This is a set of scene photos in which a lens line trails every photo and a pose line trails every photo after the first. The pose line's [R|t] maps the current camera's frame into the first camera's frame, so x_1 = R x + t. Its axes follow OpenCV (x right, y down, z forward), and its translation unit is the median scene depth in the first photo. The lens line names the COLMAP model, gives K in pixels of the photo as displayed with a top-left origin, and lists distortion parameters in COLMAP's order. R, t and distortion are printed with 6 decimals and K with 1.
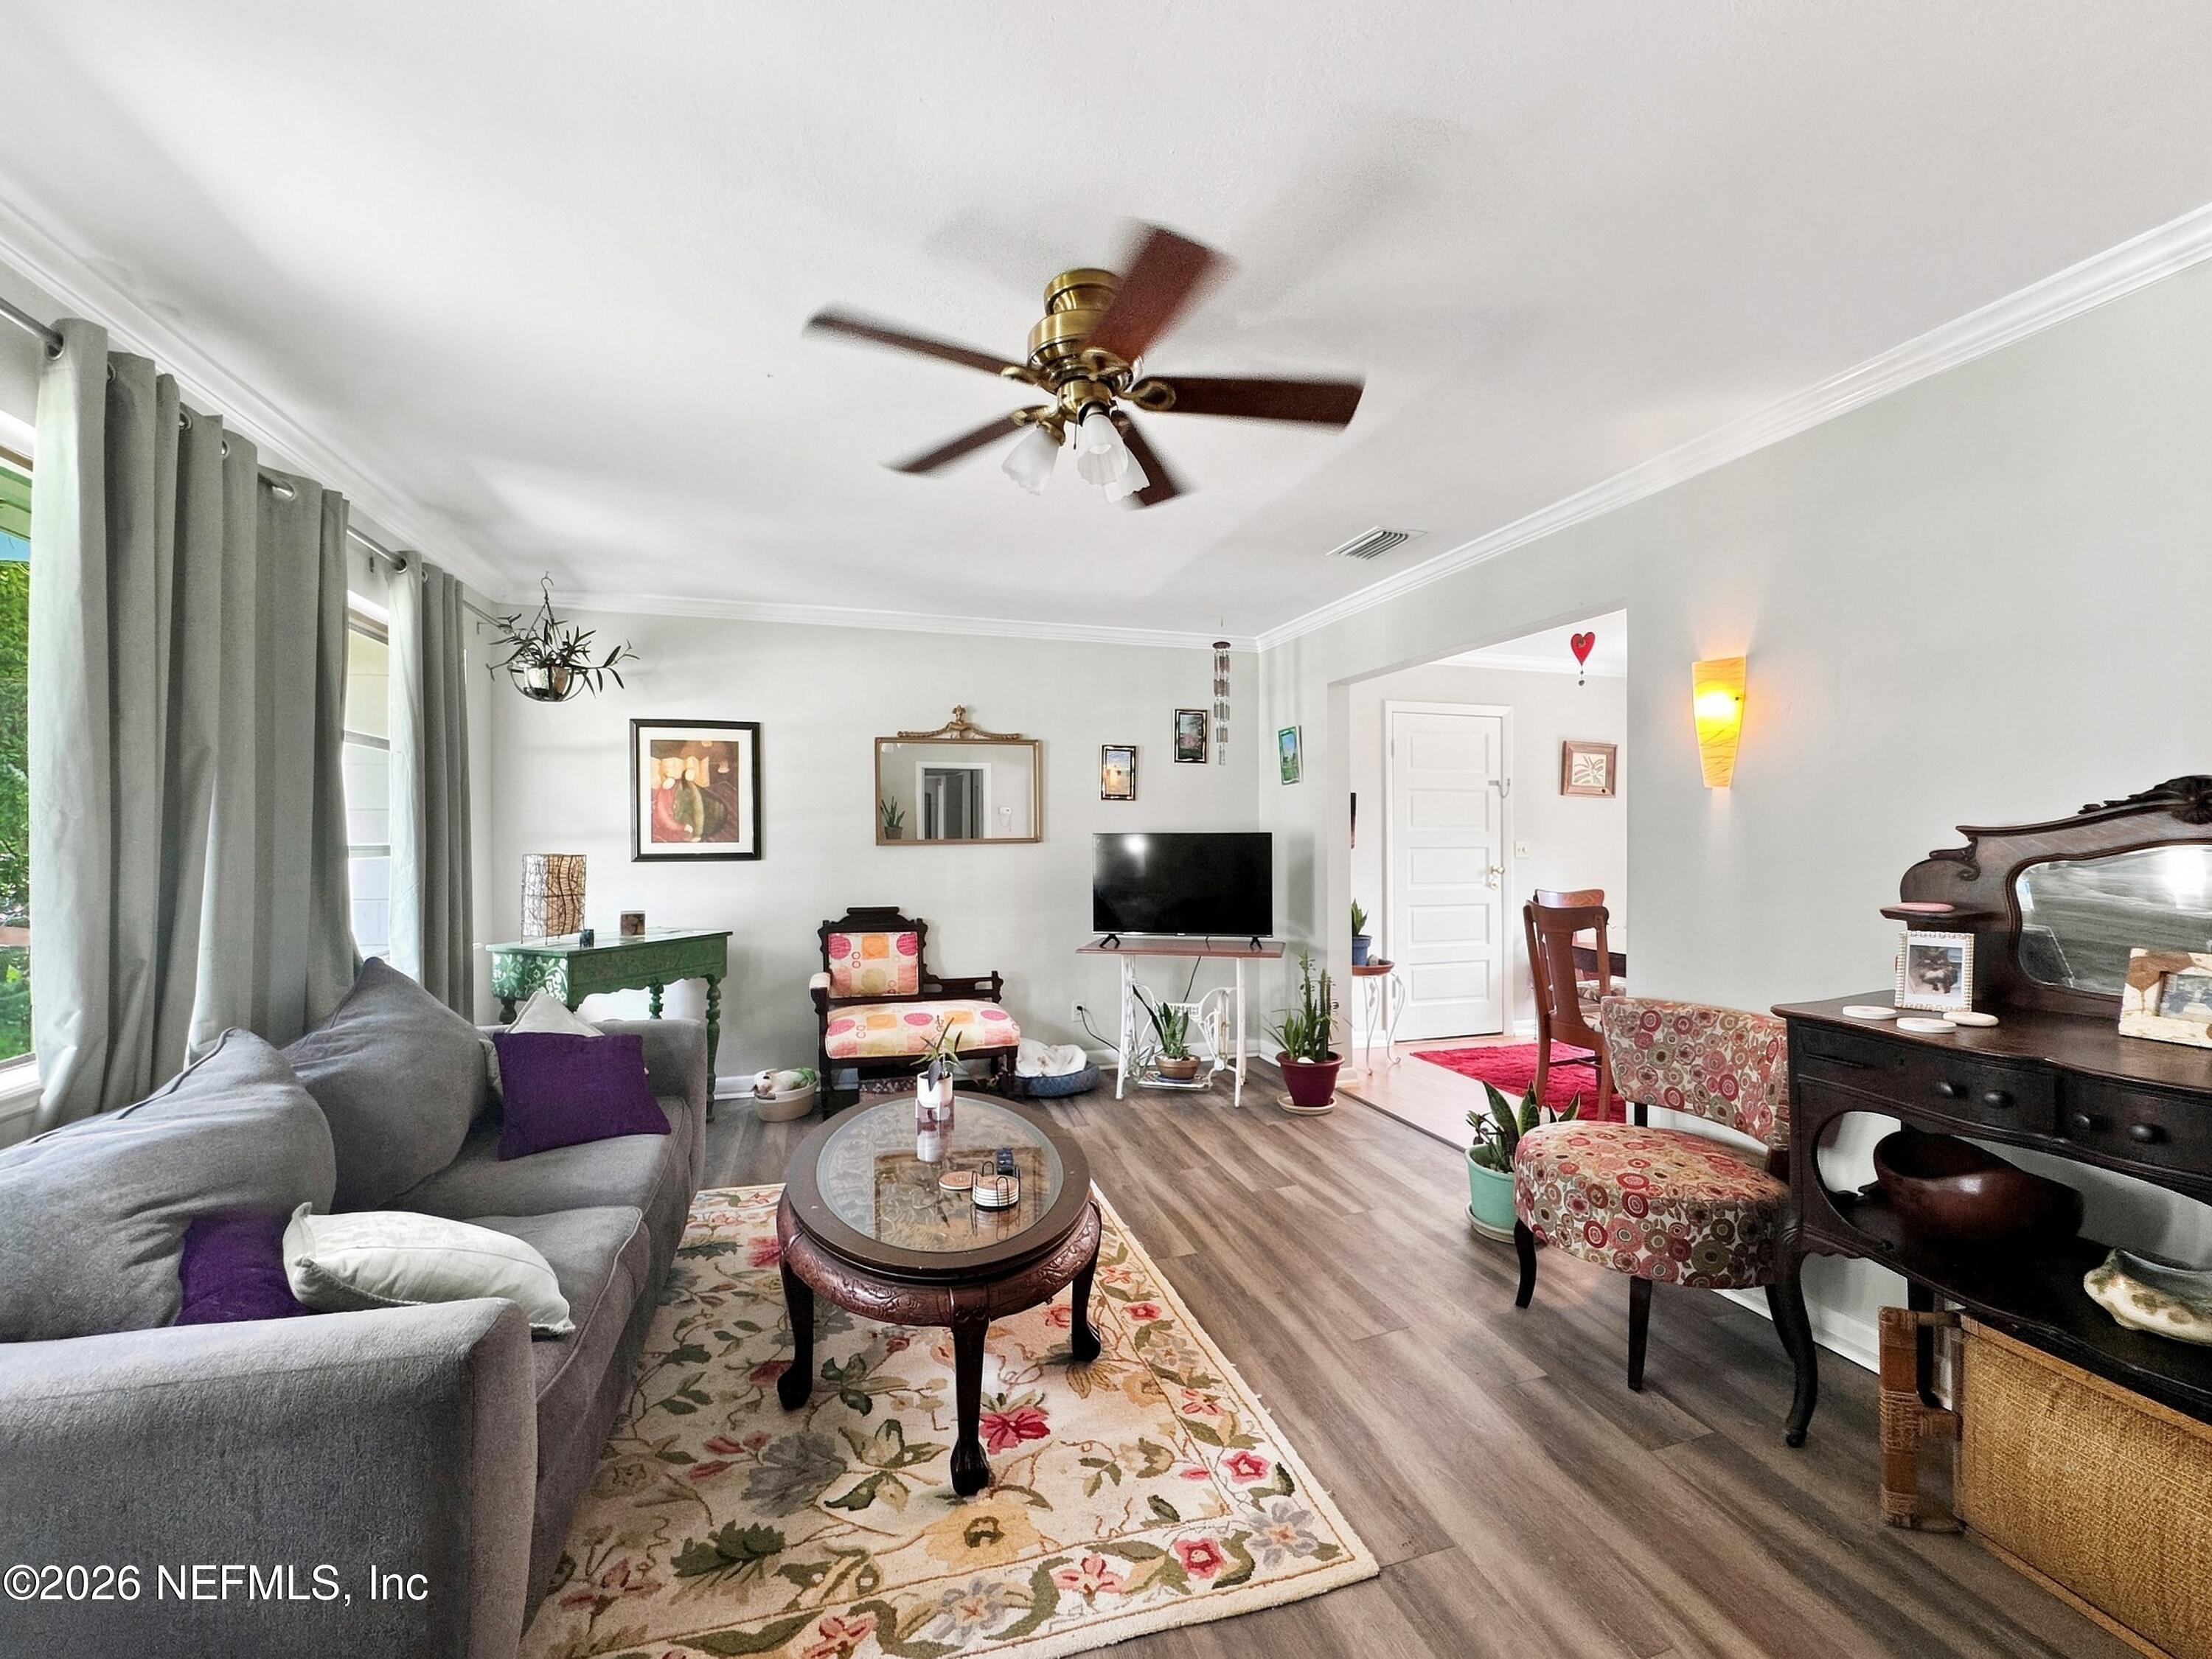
lens RADIAL K [[892.2, 0, 1098.8], [0, 892.2, 840.8], [0, 0, 1]] dist [-0.001407, 0.000070]
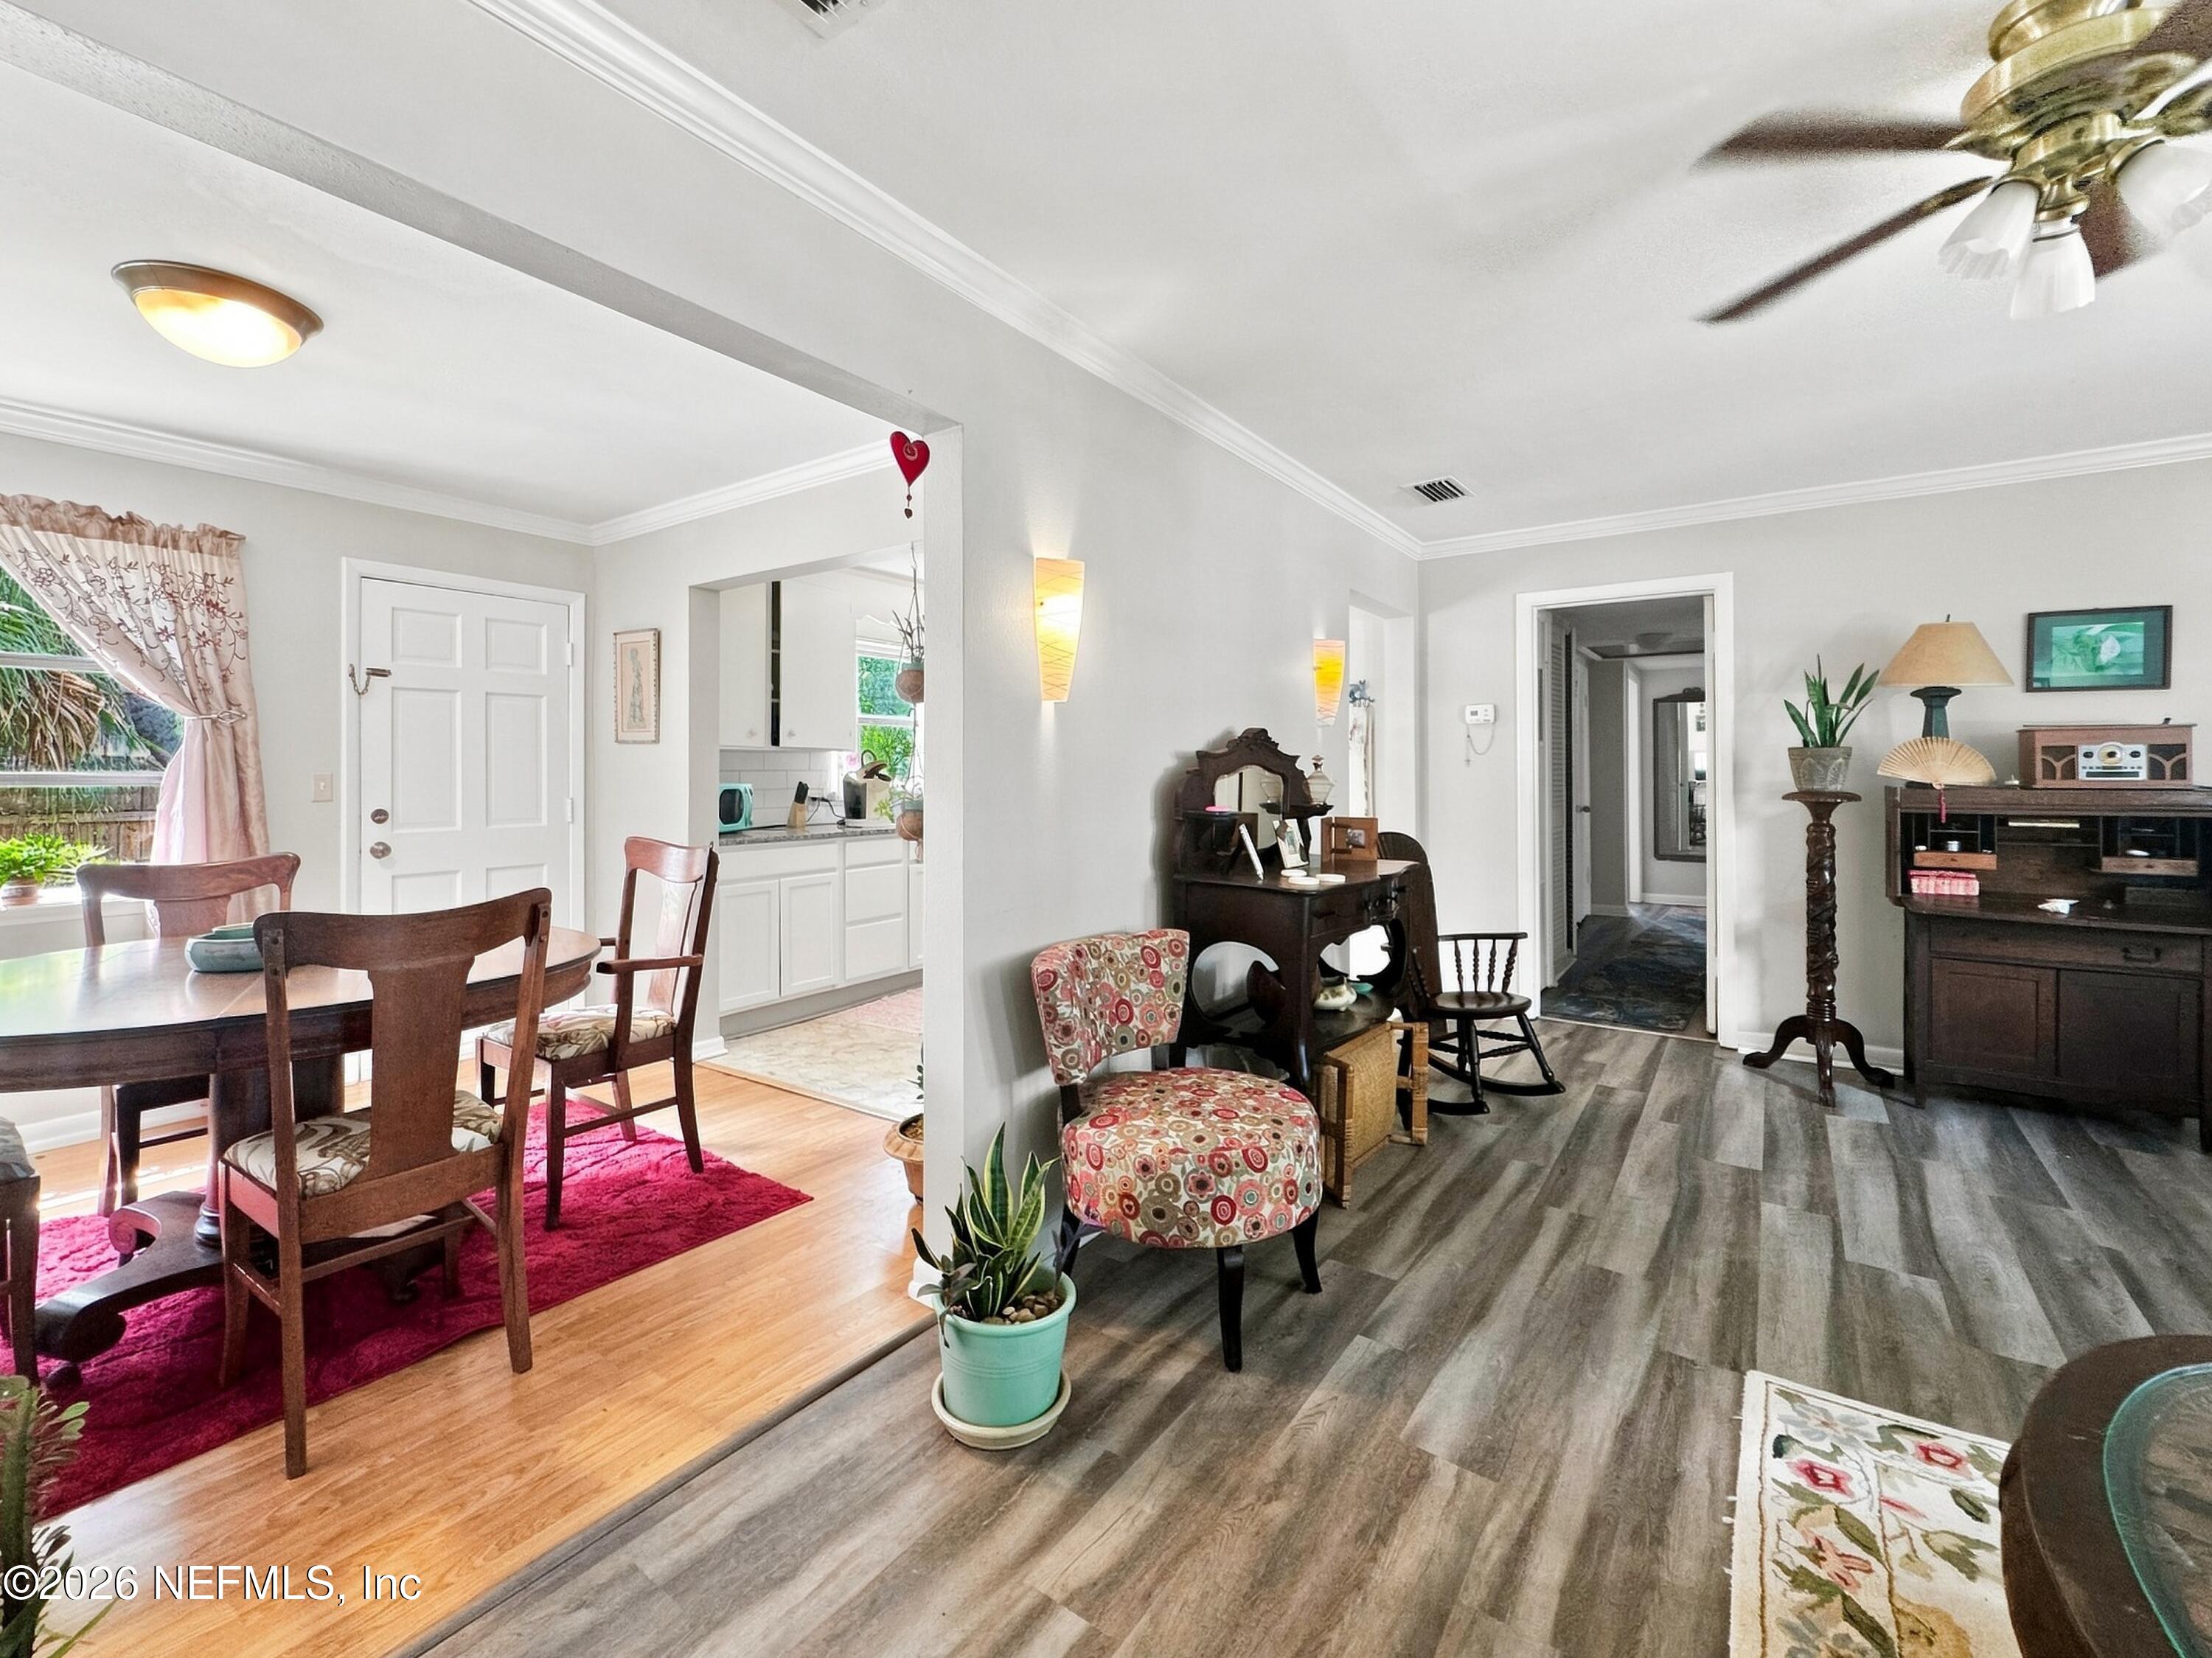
lens RADIAL K [[995.4, 0, 1066.5], [0, 995.4, 764.8], [0, 0, 1]] dist [-0.002190, -0.000356]
pose [[-0.619251, 0.011335, 0.785111, -0.063616], [0.007888, 0.999935, -0.008215, 0.007705], [-0.785153, 0.001106, -0.619301, 0.965575]]
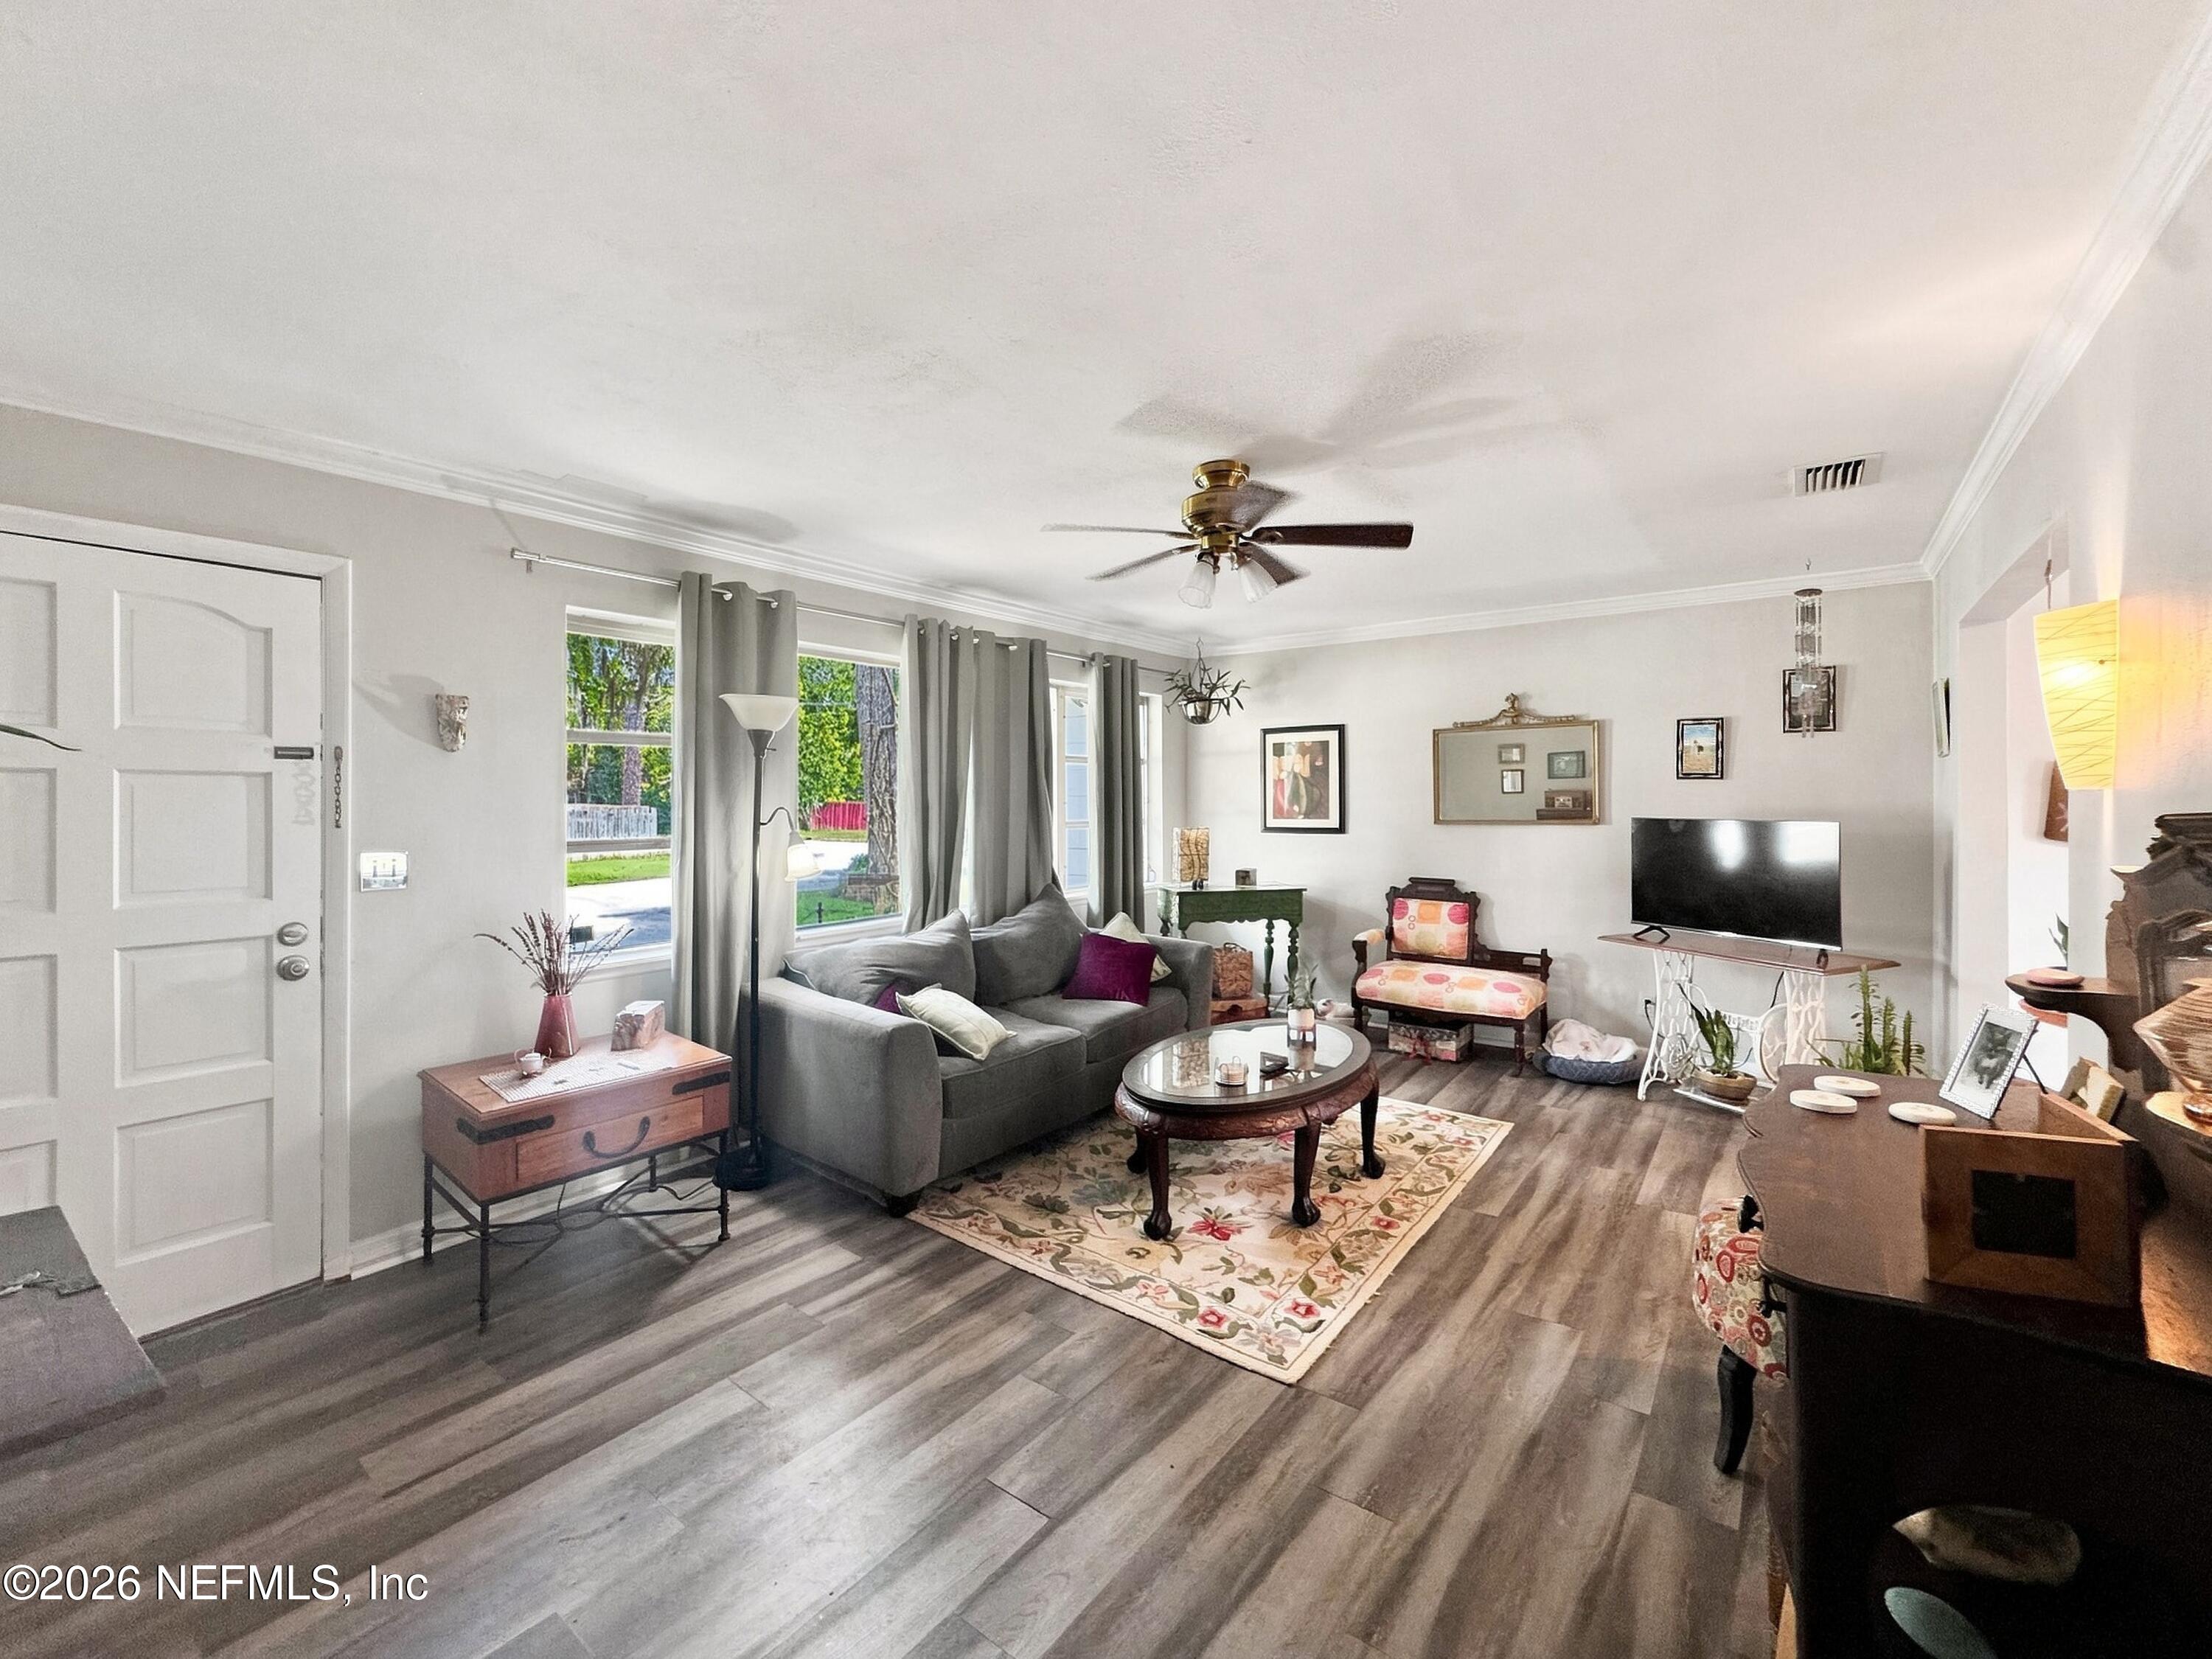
lens RADIAL K [[892.2, 0, 1109.5], [0, 892.2, 793.8], [0, 0, 1]] dist [-0.001407, 0.000070]
pose [[0.599508, -0.002986, -0.800363, 0.475945], [-0.003197, 0.999976, -0.006126, -0.028908], [0.800363, 0.006231, 0.599484, -0.018787]]
